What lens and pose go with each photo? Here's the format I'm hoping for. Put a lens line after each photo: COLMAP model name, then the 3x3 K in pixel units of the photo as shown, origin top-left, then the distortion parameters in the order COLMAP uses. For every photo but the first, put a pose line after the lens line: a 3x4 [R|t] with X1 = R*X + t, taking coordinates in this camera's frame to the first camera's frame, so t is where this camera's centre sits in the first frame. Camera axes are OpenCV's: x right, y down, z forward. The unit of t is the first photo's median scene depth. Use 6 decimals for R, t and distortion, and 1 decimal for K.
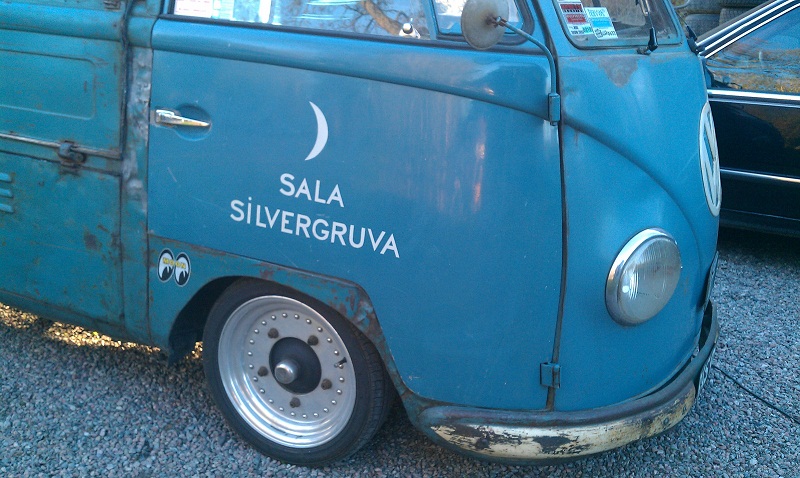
lens RADIAL K [[850.7, 0, 400.5], [0, 850.7, 245.9], [0, 0, 1]] dist [0.028522, -0.250138]
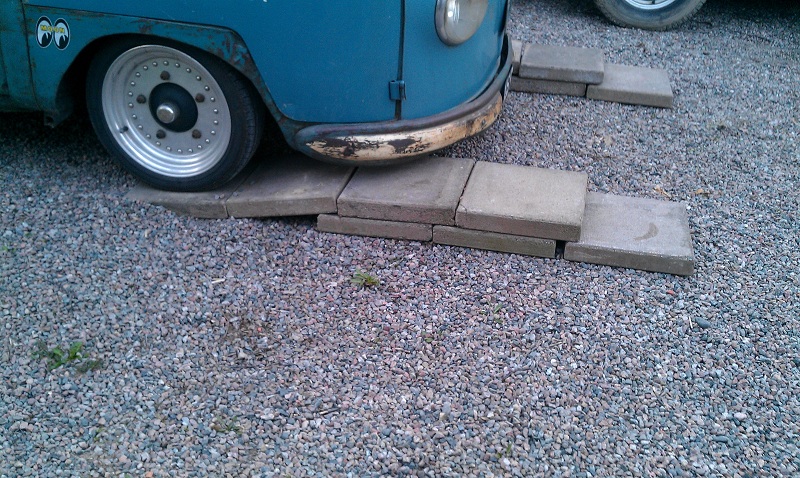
lens RADIAL K [[850.7, 0, 400.5], [0, 850.7, 245.9], [0, 0, 1]] dist [0.028522, -0.250138]
pose [[0.962698, -0.140969, 0.230955, -0.137556], [0.078019, 0.961928, 0.261930, 0.042970], [-0.259087, -0.234141, 0.937044, -0.223633]]
